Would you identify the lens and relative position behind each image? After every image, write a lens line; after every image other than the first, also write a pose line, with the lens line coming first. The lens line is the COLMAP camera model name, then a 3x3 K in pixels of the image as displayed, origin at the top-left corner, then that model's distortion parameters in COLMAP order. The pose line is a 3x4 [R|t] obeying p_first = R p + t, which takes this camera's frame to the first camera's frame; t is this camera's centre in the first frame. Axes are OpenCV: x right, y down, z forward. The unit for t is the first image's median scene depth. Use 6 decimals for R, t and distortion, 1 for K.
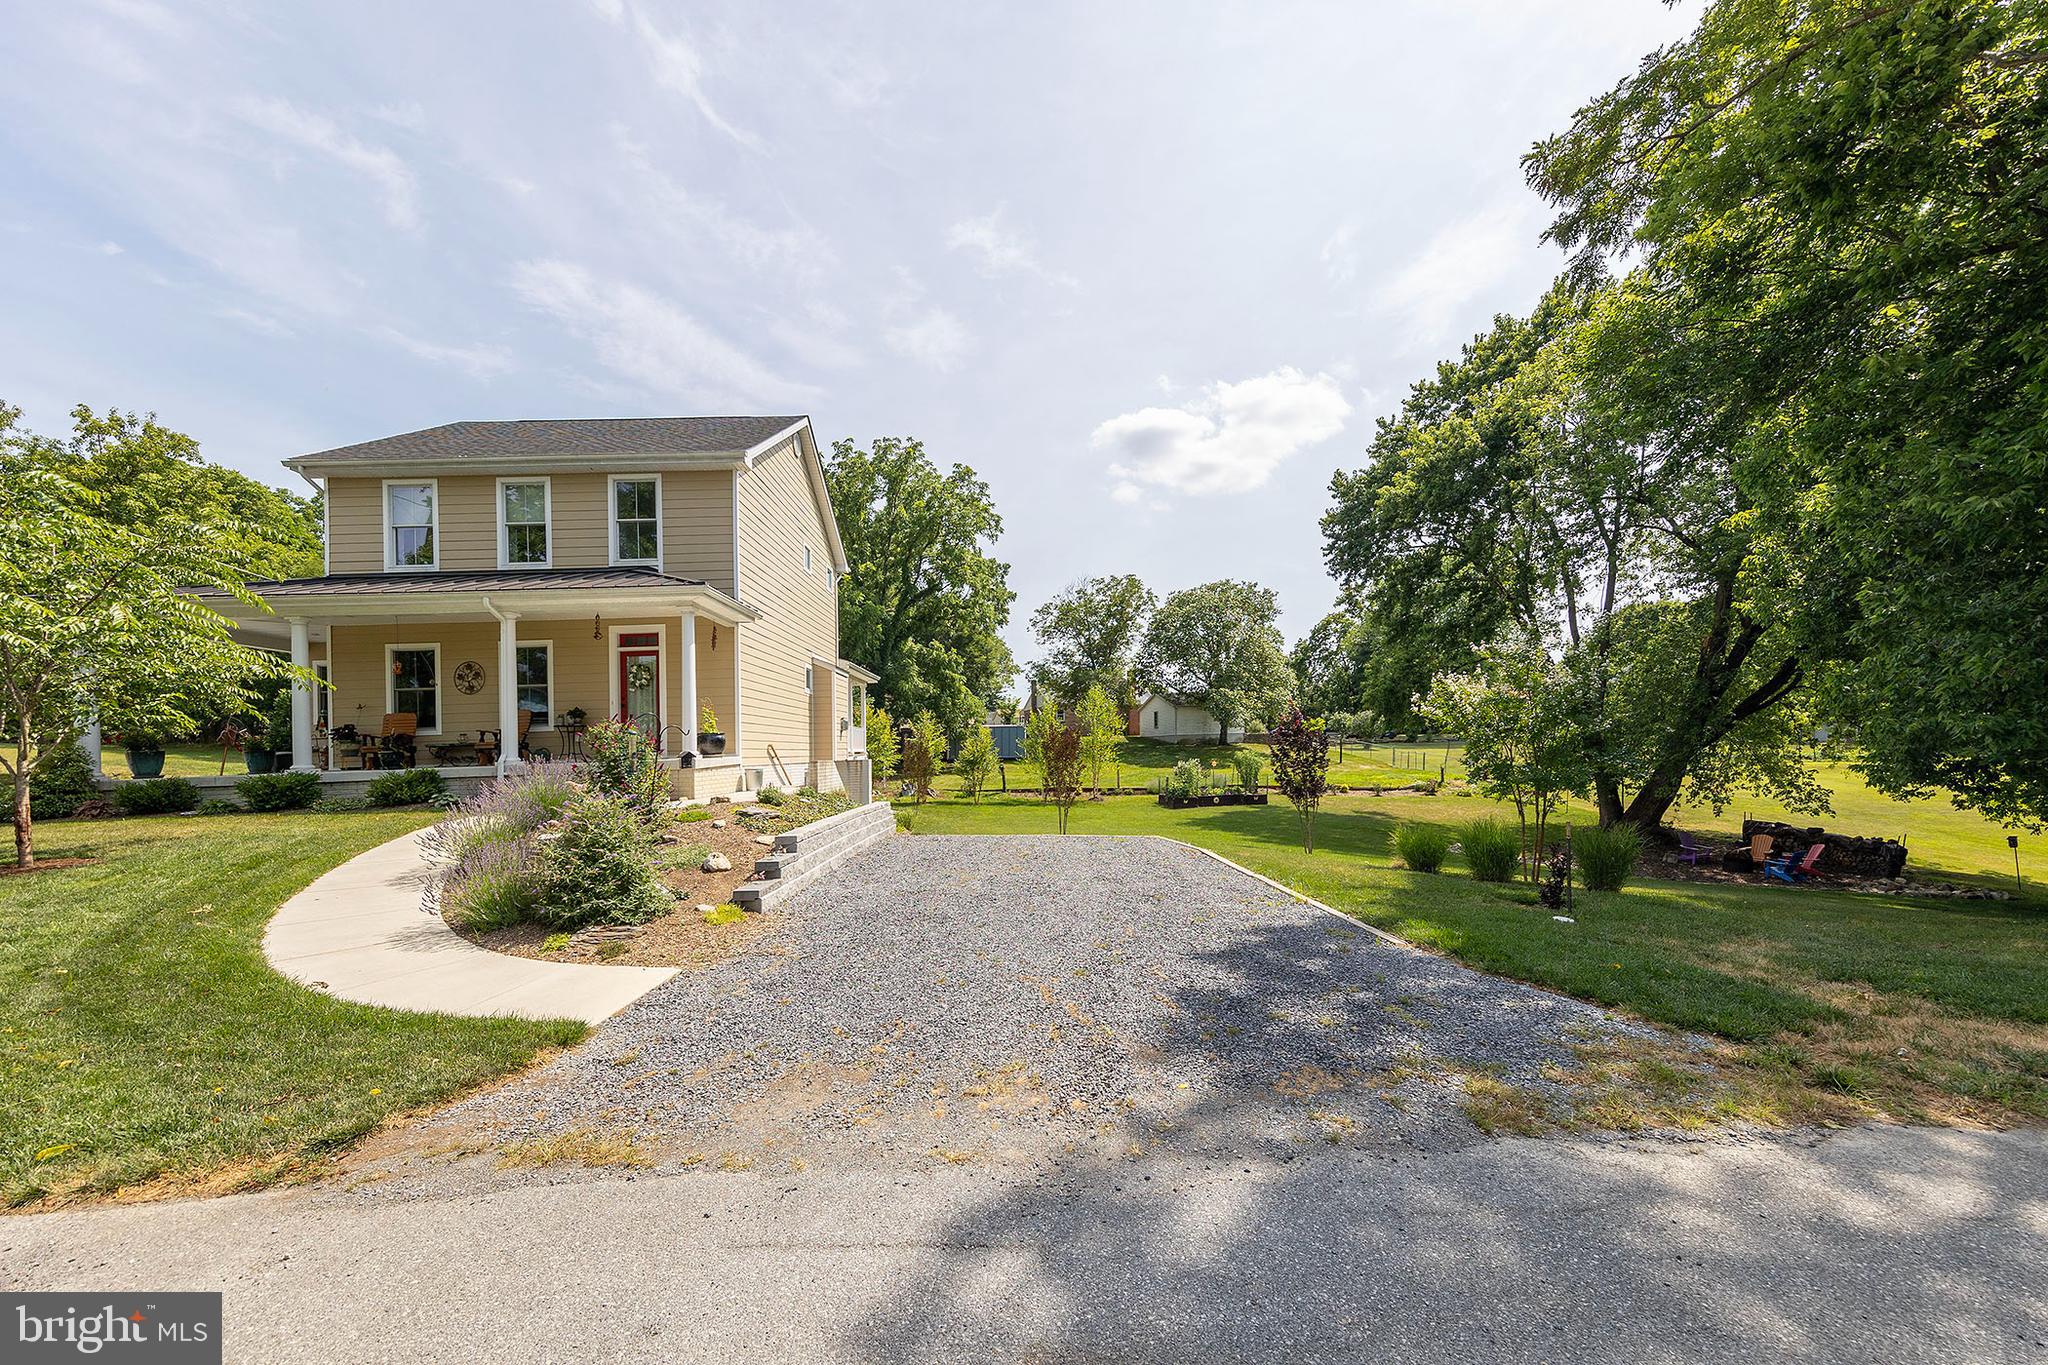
lens RADIAL K [[750.8, 0, 1052.0], [0, 750.8, 759.3], [0, 0, 1]] dist [0.002202, 0.000245]
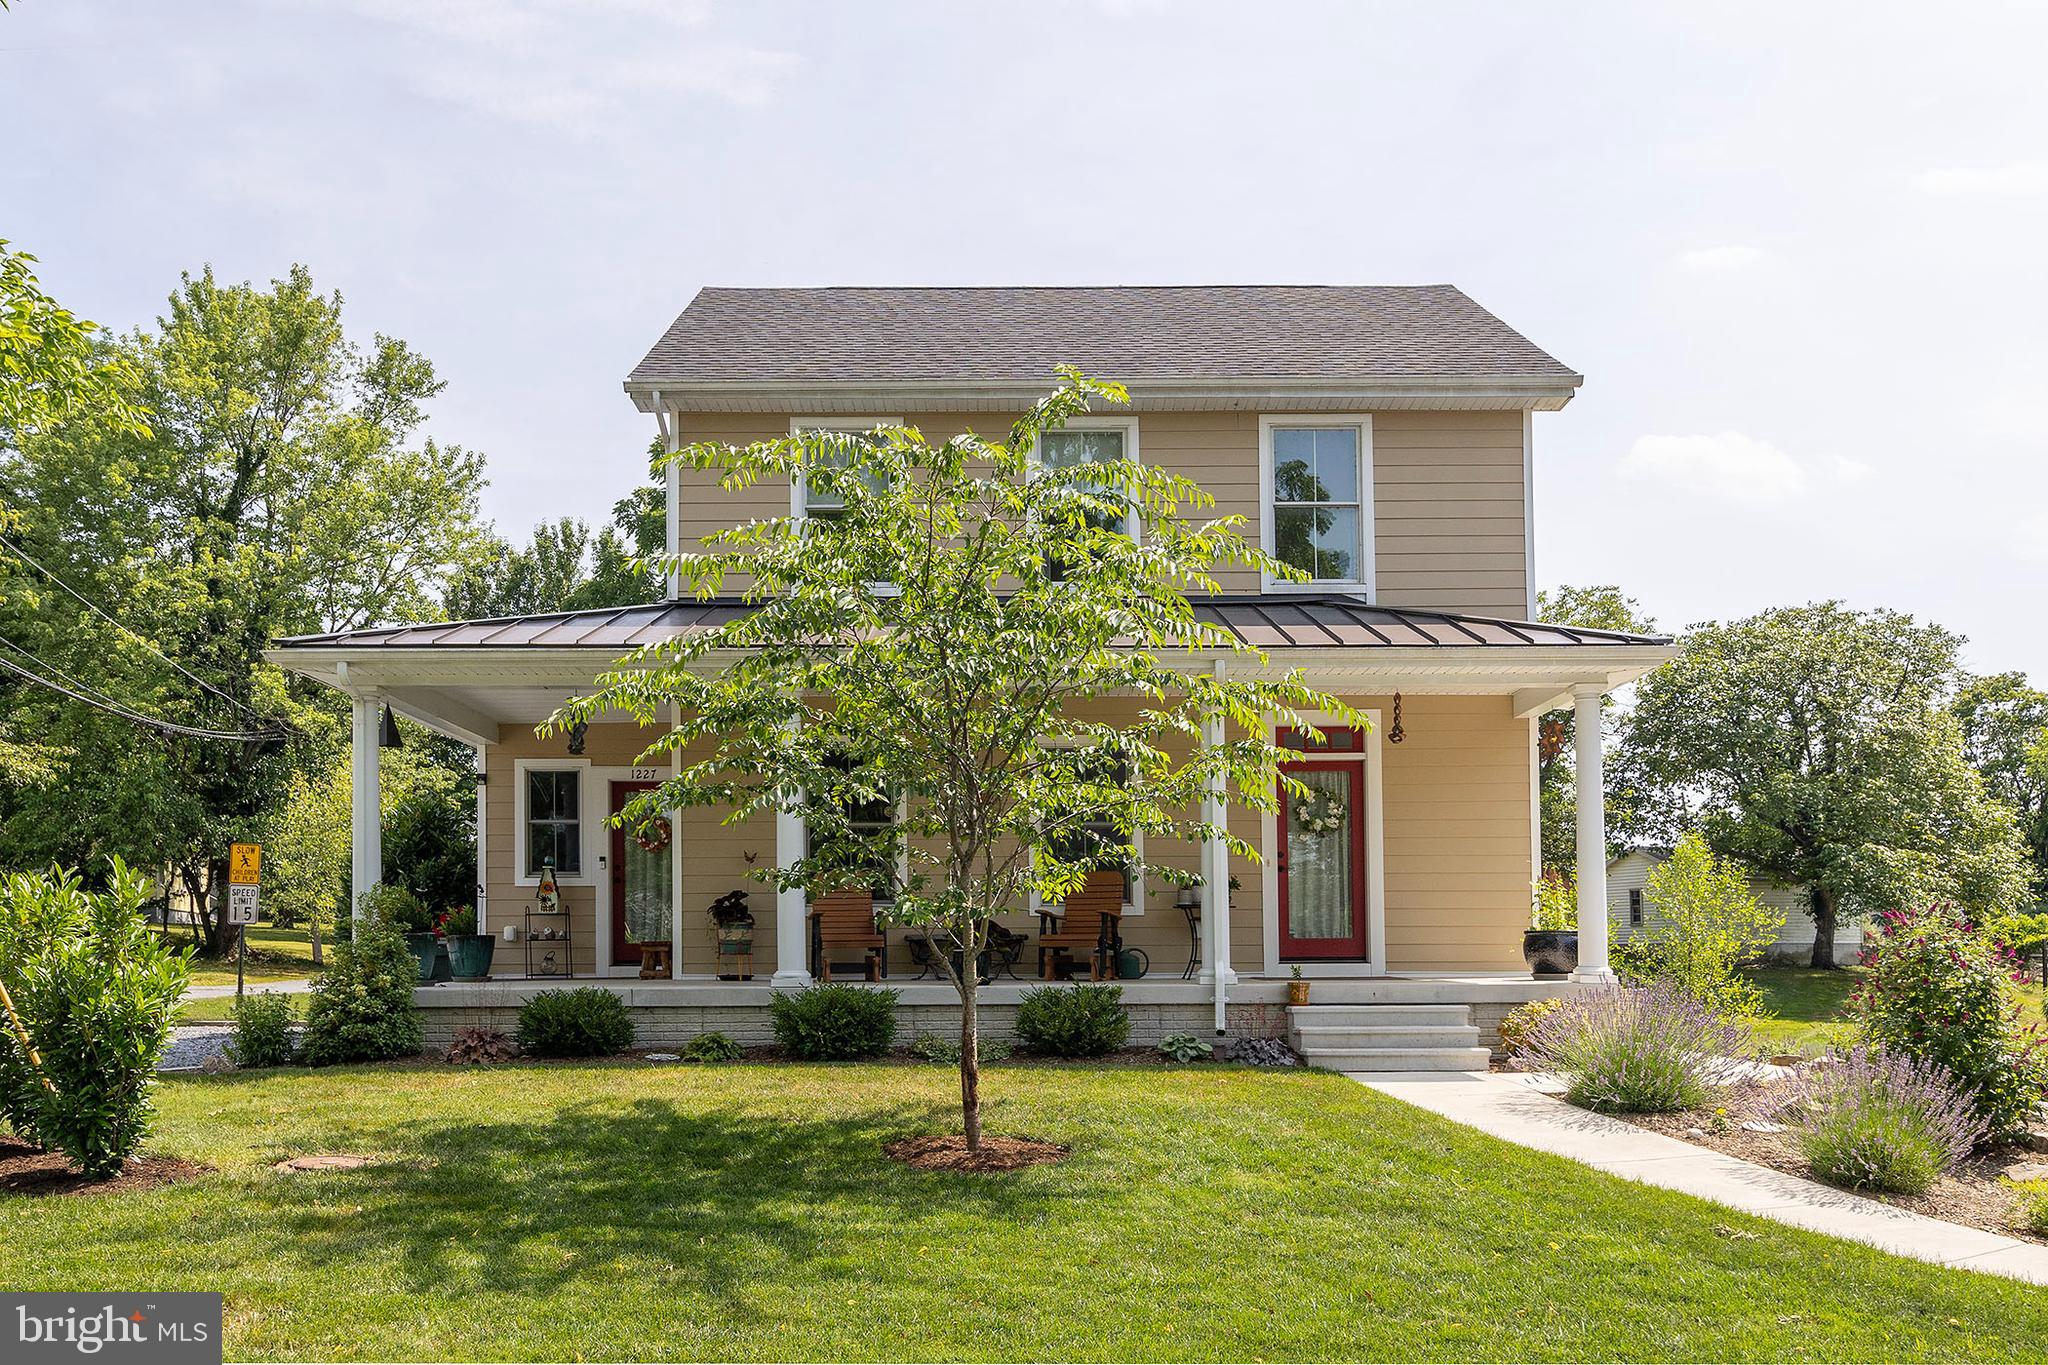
lens RADIAL K [[1745.1, 0, 811.6], [0, 1745.1, 906.7], [0, 0, 1]] dist [0.002511, 0.001539]
pose [[0.997864, 0.027524, -0.059251, -0.820609], [-0.030029, 0.998674, -0.041806, 0.012263], [0.058022, 0.043496, 0.997367, -0.183474]]
